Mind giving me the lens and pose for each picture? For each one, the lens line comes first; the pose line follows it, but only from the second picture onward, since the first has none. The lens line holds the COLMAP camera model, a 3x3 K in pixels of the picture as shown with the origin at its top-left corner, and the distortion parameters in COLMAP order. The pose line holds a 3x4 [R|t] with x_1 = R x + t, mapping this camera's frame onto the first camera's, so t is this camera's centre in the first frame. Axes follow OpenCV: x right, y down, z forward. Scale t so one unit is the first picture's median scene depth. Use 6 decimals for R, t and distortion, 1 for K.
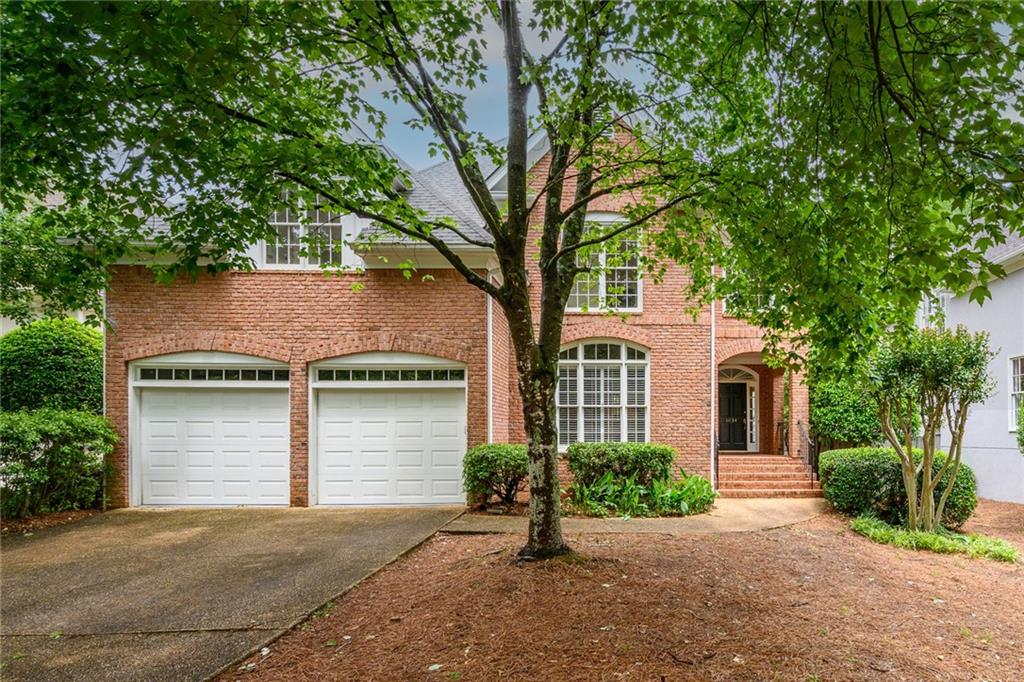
lens RADIAL K [[419.1, 0, 602.0], [0, 419.1, 369.7], [0, 0, 1]] dist [0.007886, -0.000152]
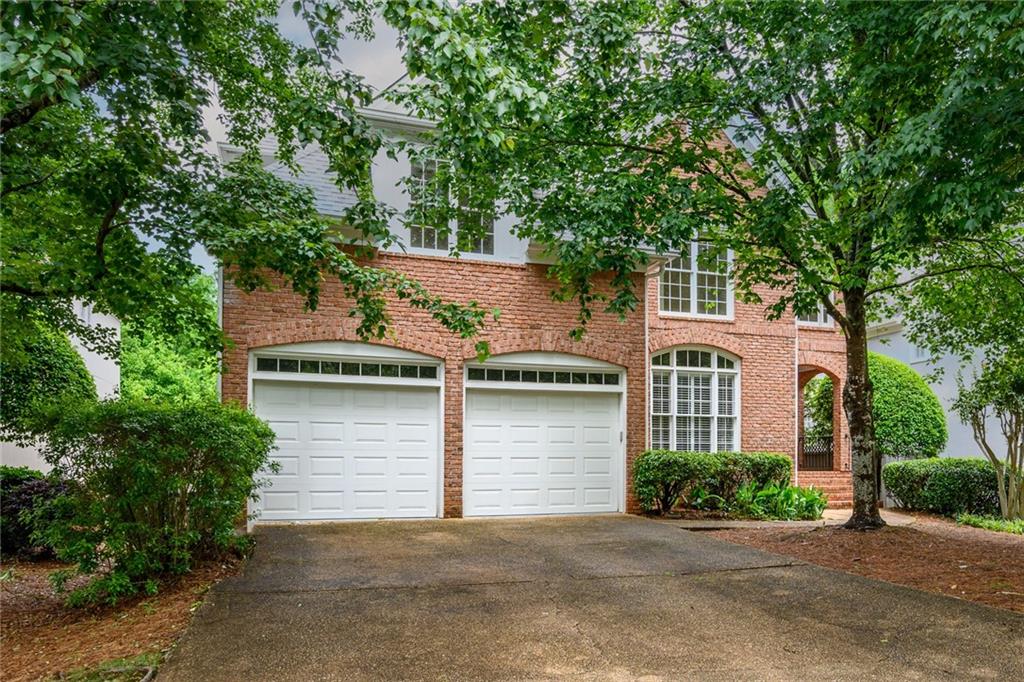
lens RADIAL K [[575.7, 0, 560.0], [0, 575.7, 350.7], [0, 0, 1]] dist [0.013030, 0.000133]
pose [[0.967490, 0.049118, 0.248094, -0.802869], [-0.040442, 0.998383, -0.039953, 0.005139], [-0.249655, 0.028621, 0.967912, -0.263450]]
